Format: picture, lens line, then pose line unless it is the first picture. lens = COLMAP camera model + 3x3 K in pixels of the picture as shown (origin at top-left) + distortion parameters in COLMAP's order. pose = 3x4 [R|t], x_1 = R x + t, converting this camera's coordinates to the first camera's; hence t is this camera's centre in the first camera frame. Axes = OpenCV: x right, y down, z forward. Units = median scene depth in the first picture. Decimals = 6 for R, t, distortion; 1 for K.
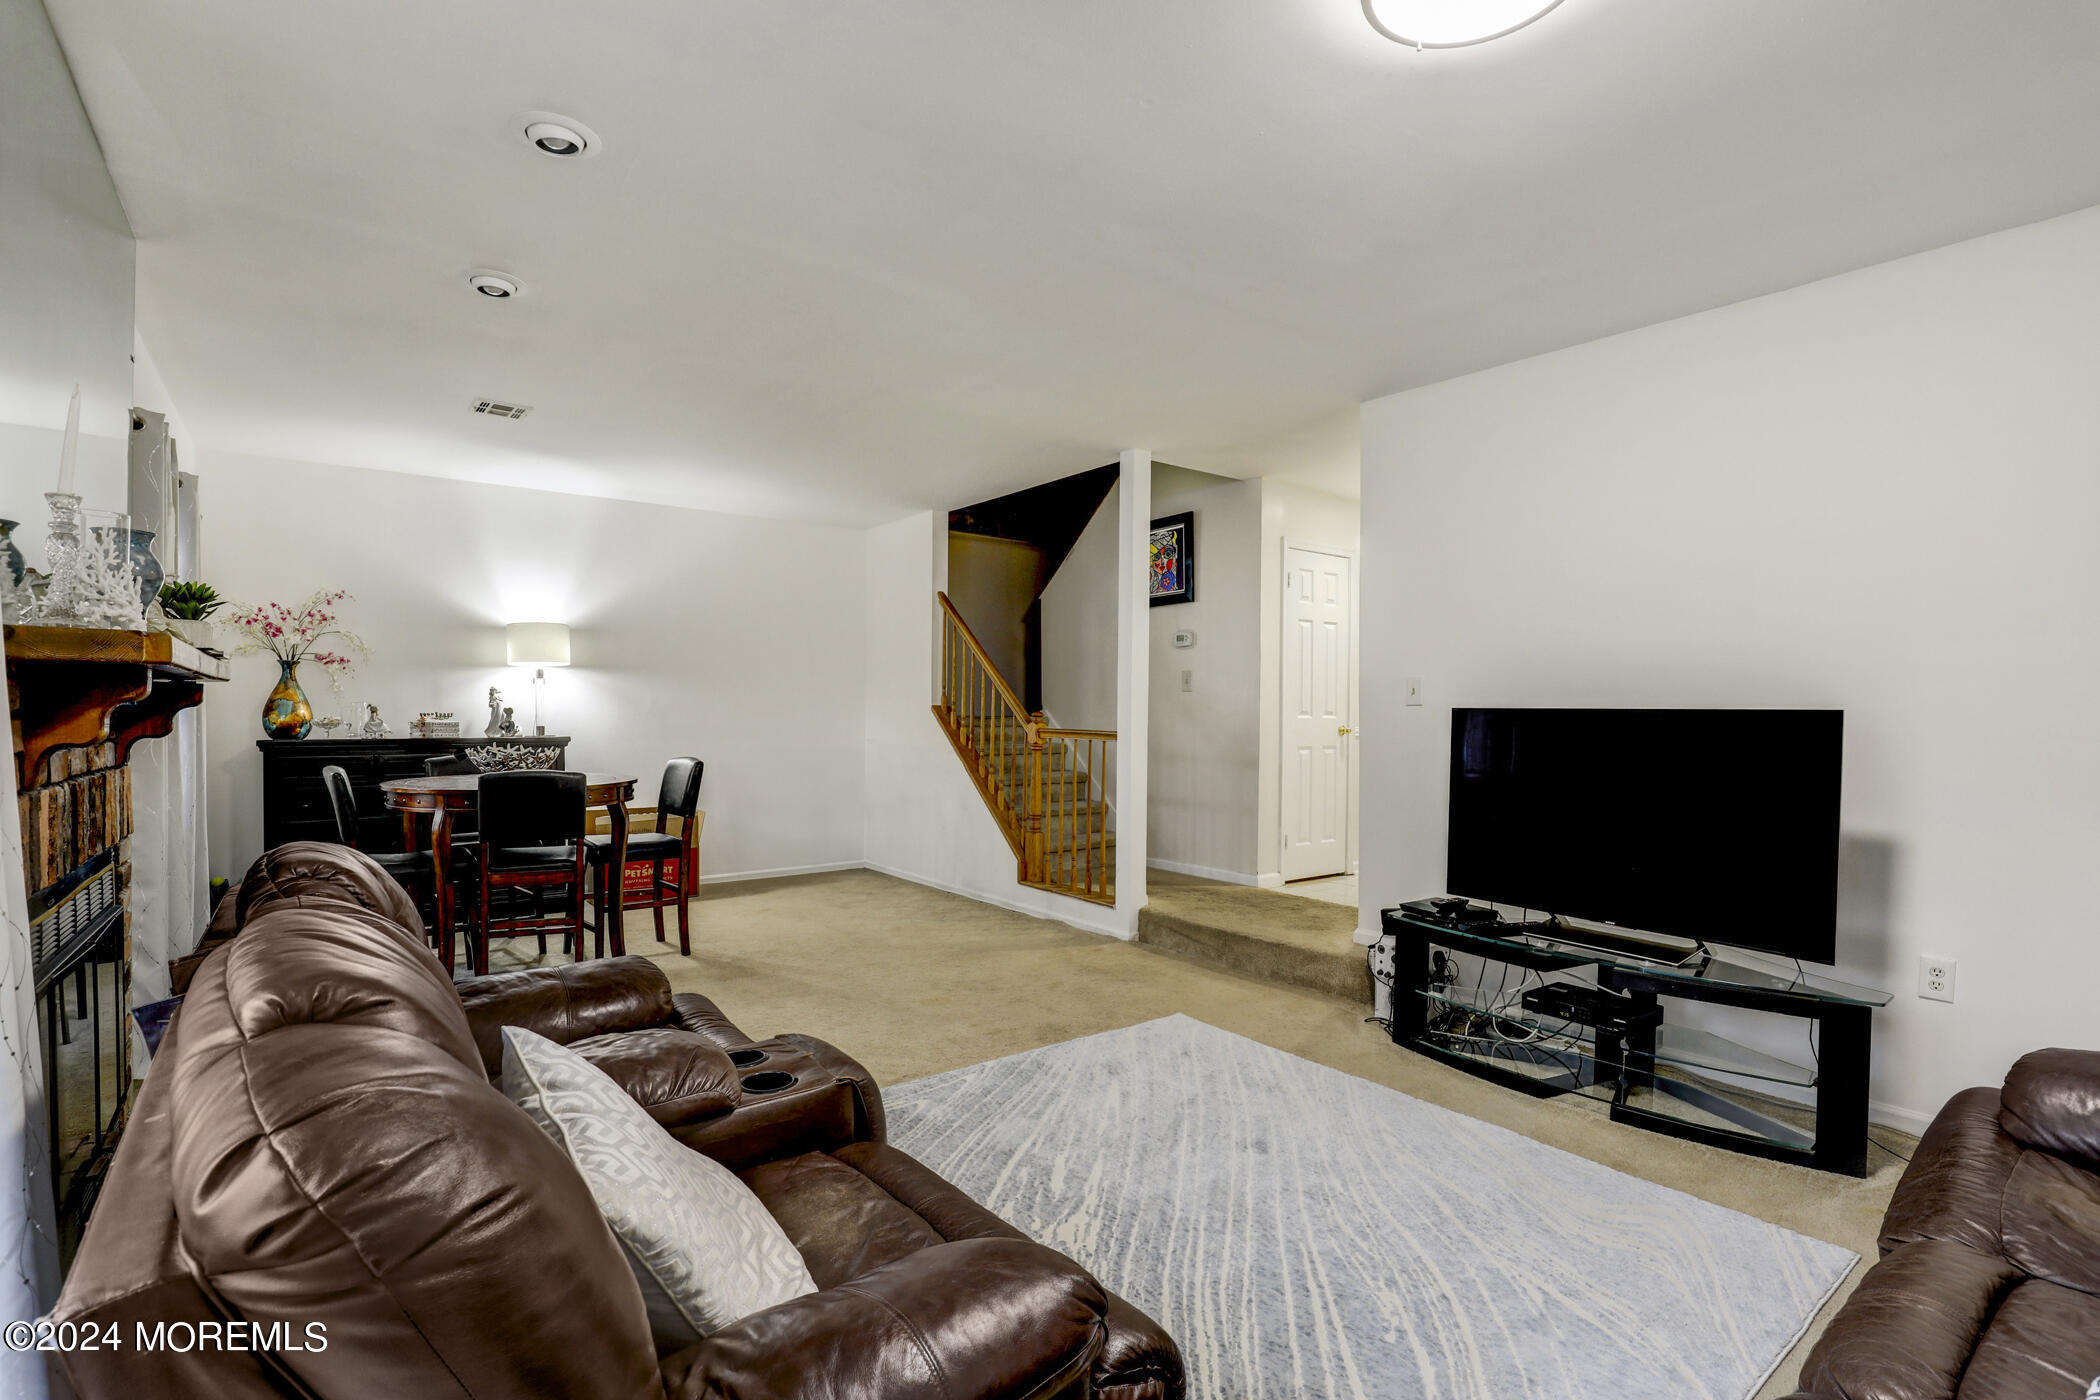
lens RADIAL K [[969.3, 0, 1049.8], [0, 969.3, 734.1], [0, 0, 1]] dist [-0.032506, -0.000031]
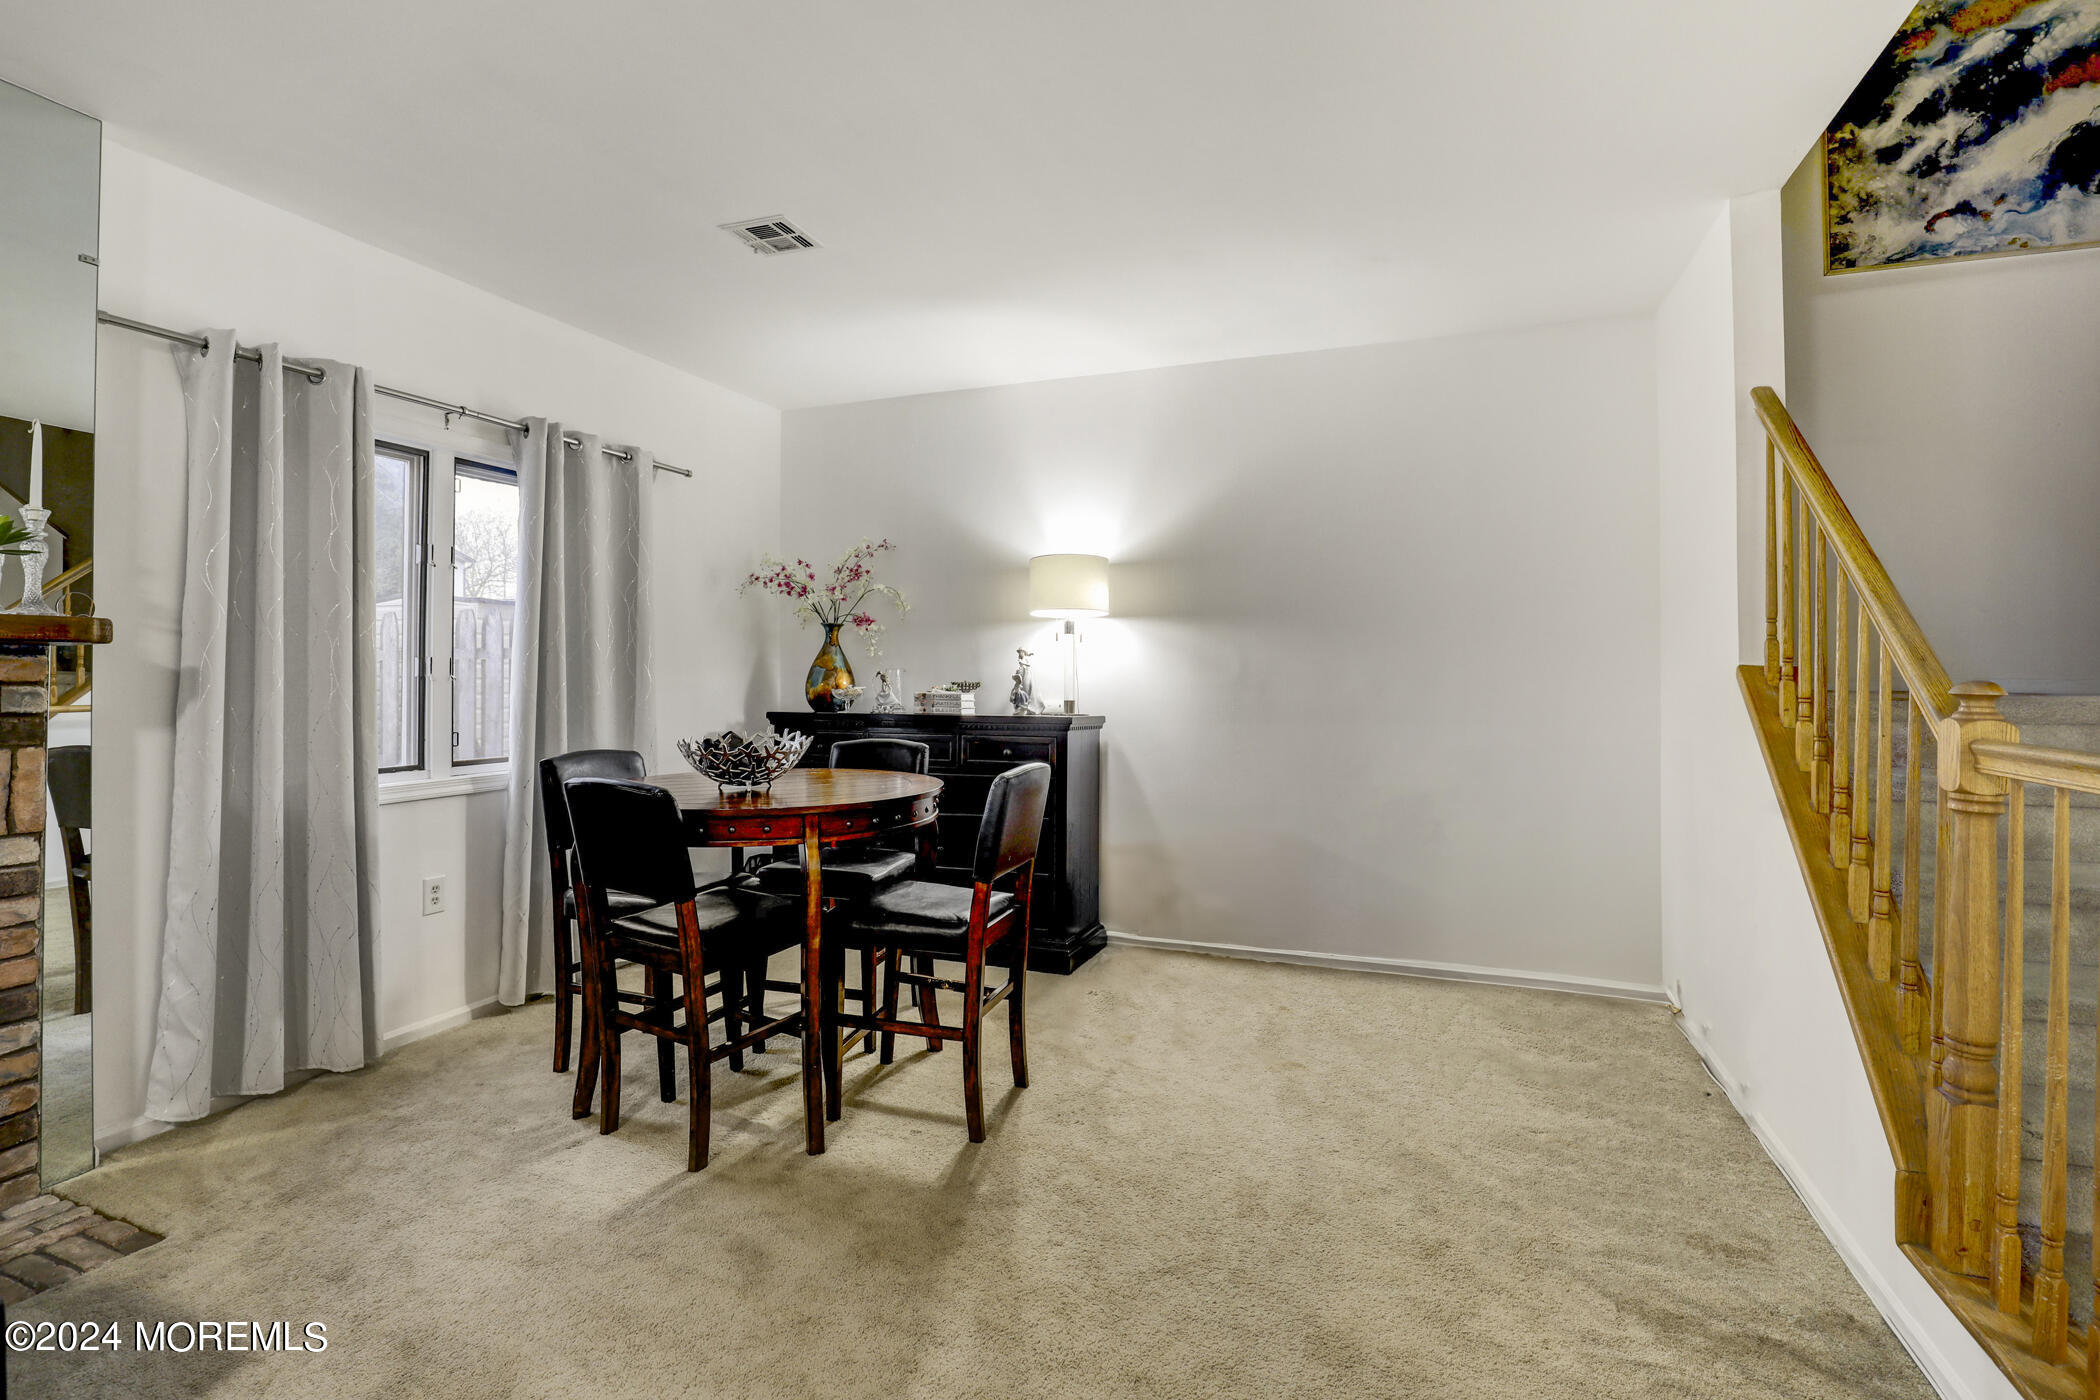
lens RADIAL K [[988.7, 0, 1050.8], [0, 988.7, 655.4], [0, 0, 1]] dist [-0.027913, 0.000400]
pose [[0.522242, -0.021486, -0.852527, 0.103126], [-0.021177, 0.999048, -0.038152, -0.015870], [0.852534, 0.037979, 0.521290, 0.691930]]
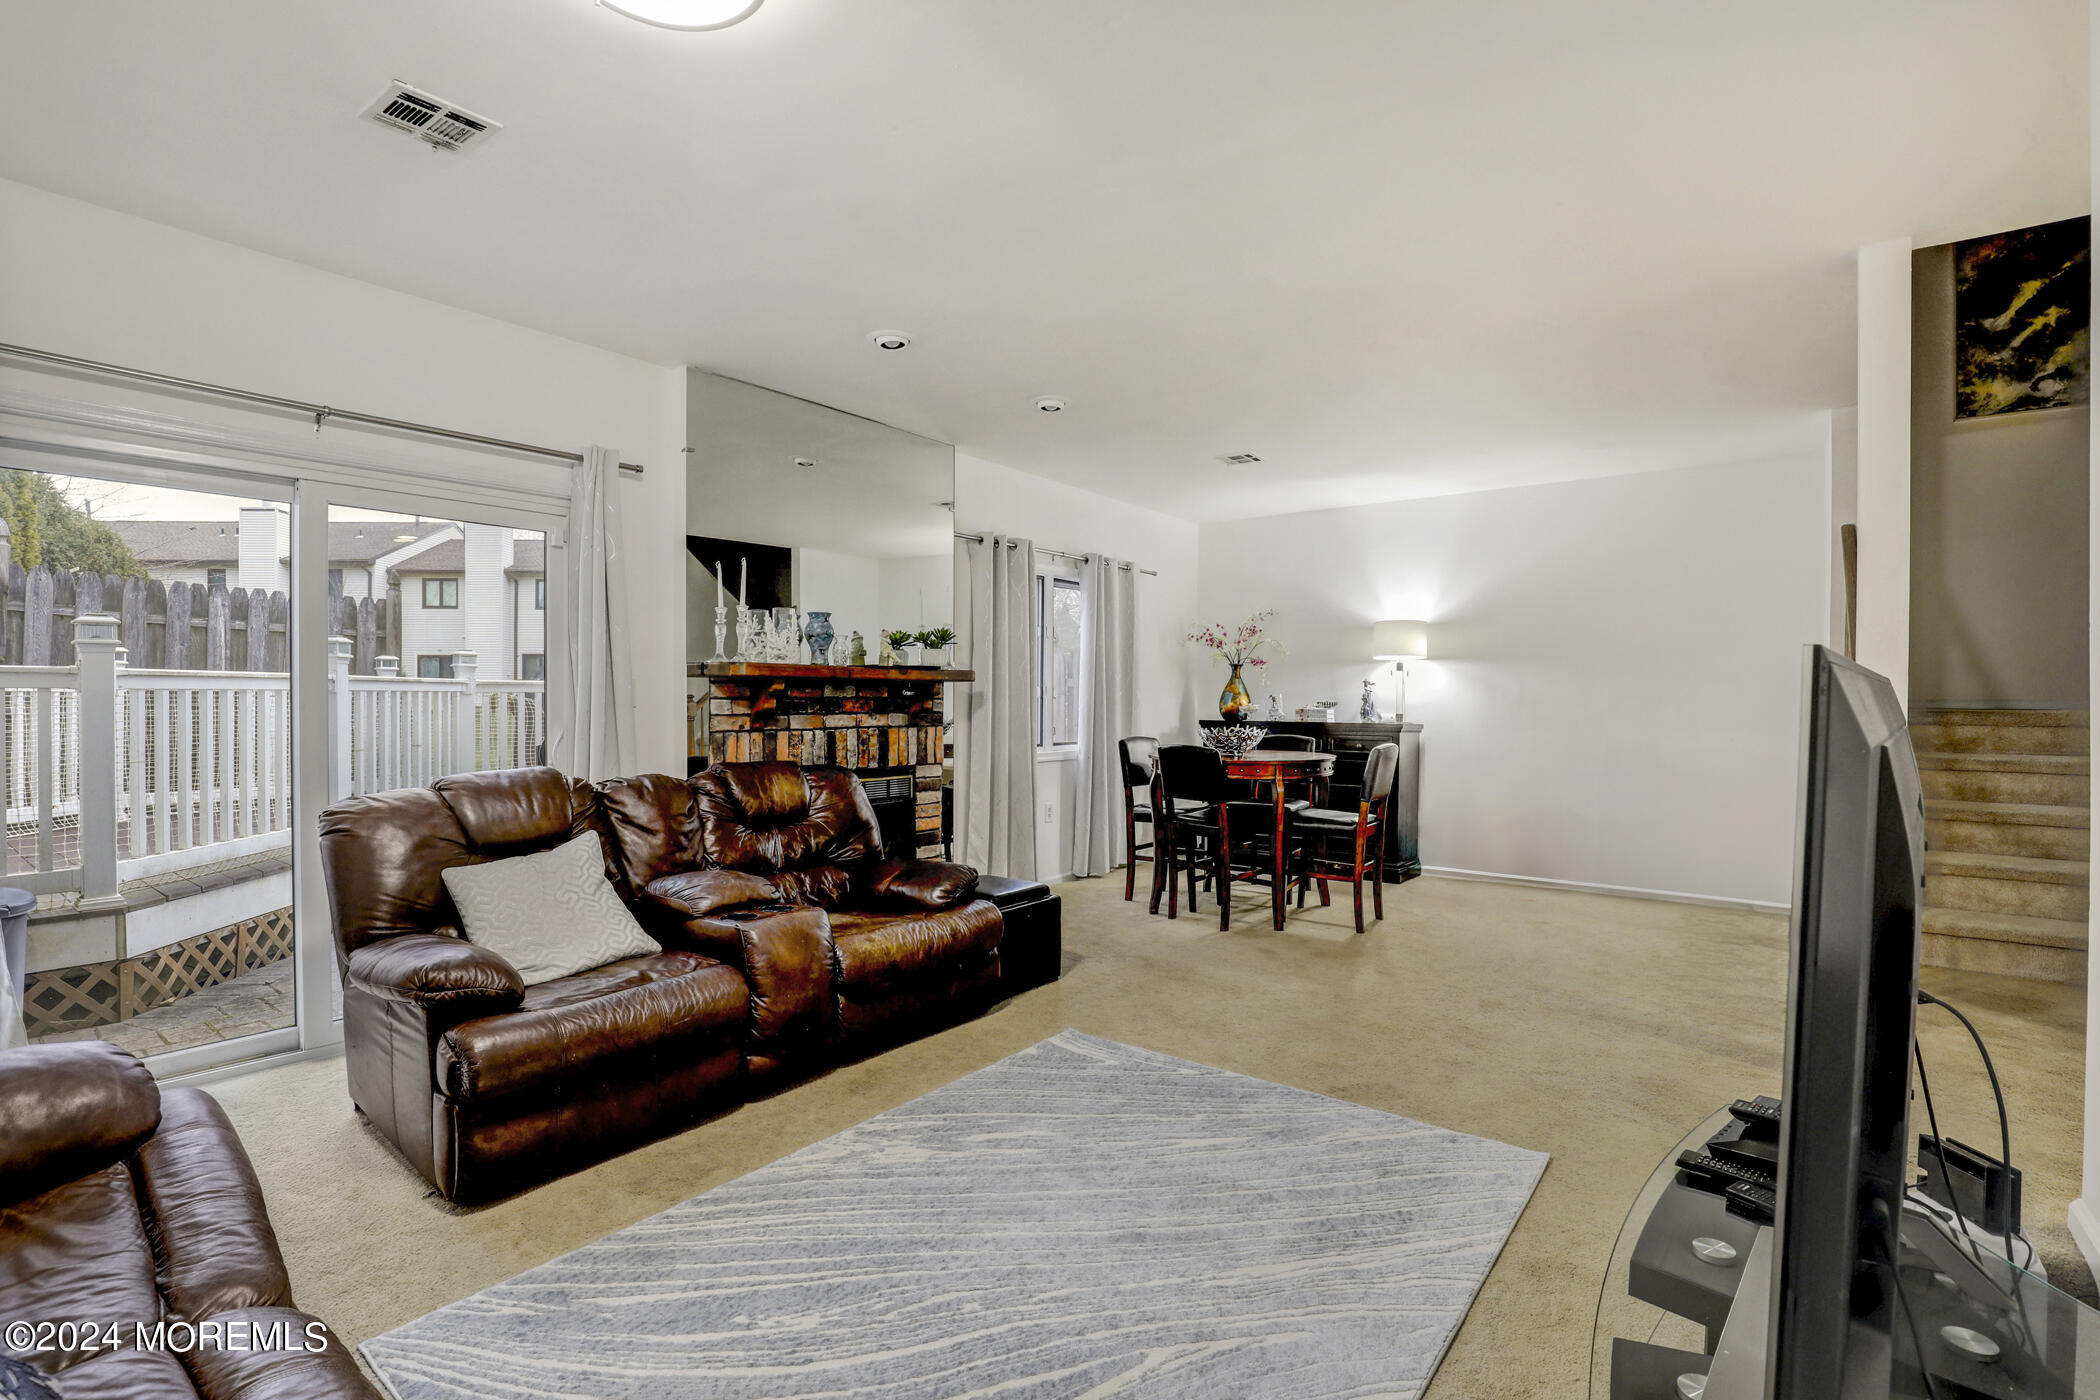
lens RADIAL K [[963.7, 0, 1055.8], [0, 963.7, 718.0], [0, 0, 1]] dist [-0.031334, 0.000567]
pose [[0.257376, 0.014459, -0.966203, 0.500477], [-0.027409, 0.999595, 0.007657, -0.001483], [0.965923, 0.024512, 0.257668, 0.381161]]
